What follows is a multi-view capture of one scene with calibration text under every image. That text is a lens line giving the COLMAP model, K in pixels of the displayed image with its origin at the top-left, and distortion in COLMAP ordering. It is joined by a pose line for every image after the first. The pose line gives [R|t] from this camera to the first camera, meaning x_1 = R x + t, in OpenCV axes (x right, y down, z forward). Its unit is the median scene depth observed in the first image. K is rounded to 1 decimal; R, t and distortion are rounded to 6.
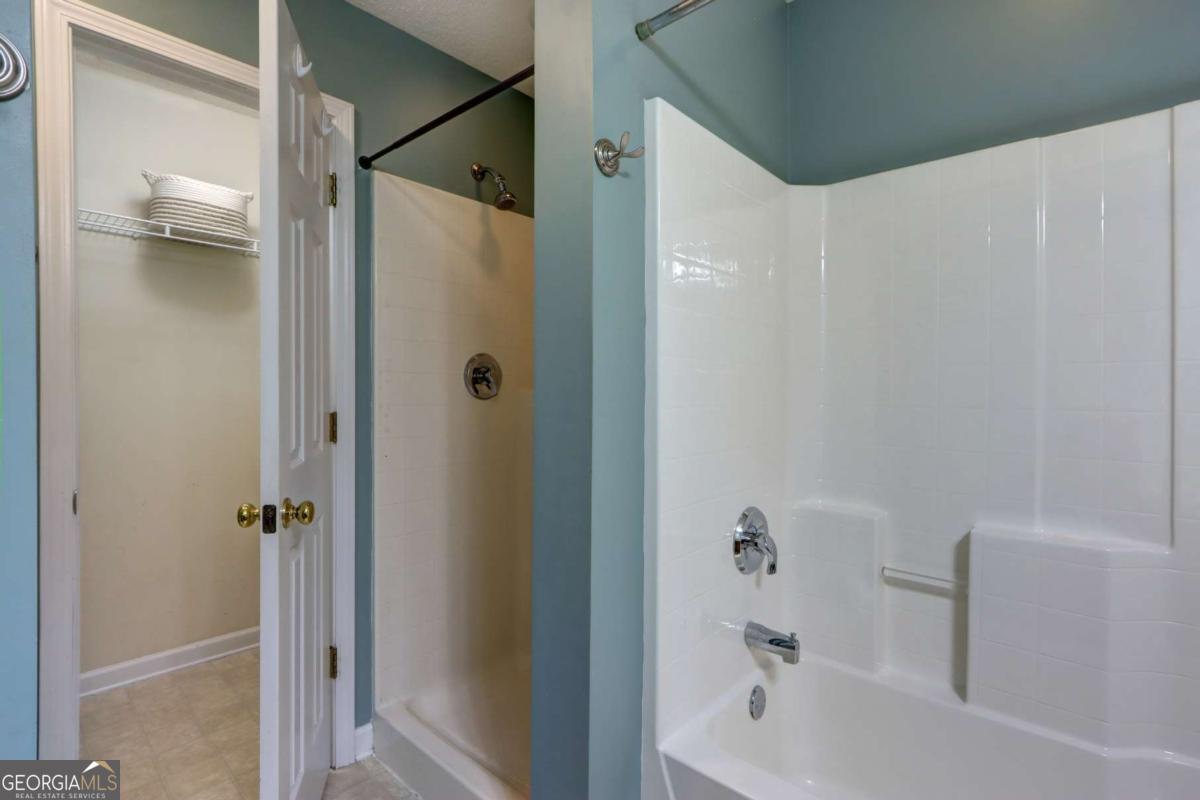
lens RADIAL K [[561.0, 0, 596.3], [0, 561.0, 393.9], [0, 0, 1]] dist [-0.012372, 0.000763]
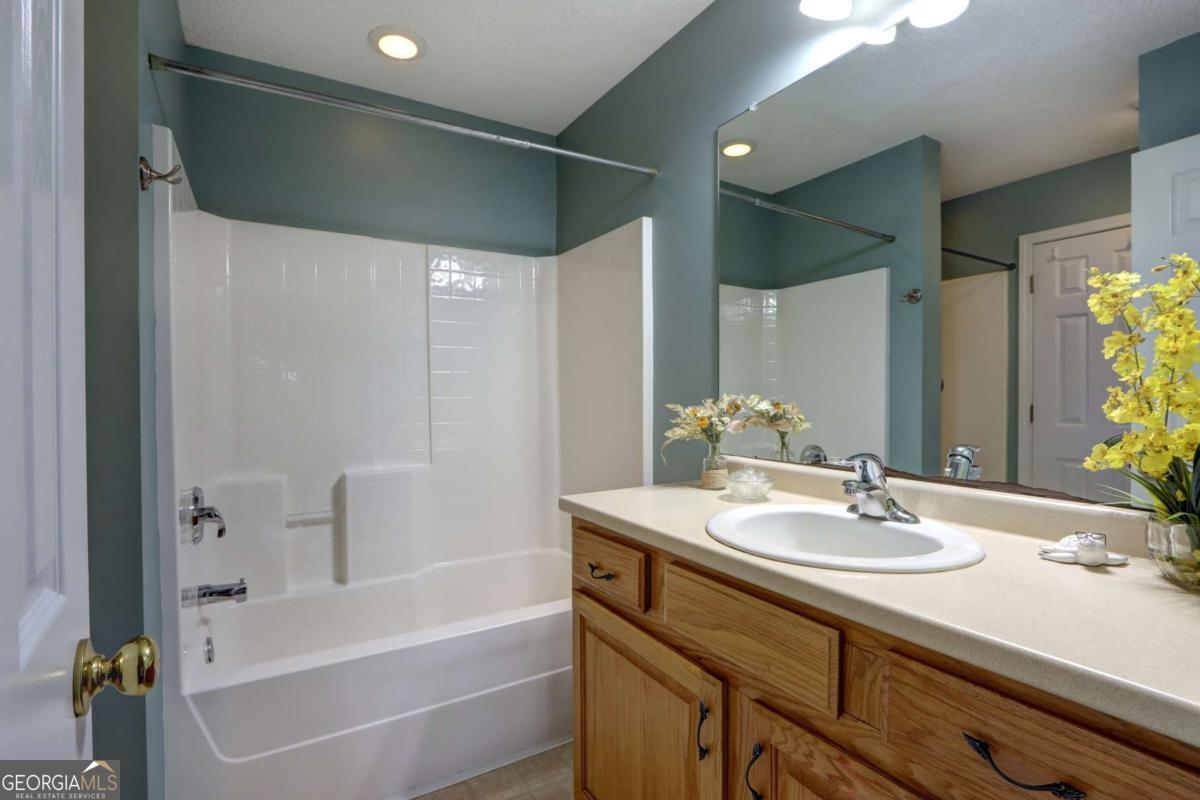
lens RADIAL K [[561.0, 0, 596.3], [0, 561.0, 393.9], [0, 0, 1]] dist [-0.012372, 0.000763]
pose [[0.279363, -0.008301, 0.960150, -0.656356], [0.010290, 0.999931, 0.005651, 0.012837], [-0.960130, 0.008301, 0.279429, -0.130889]]
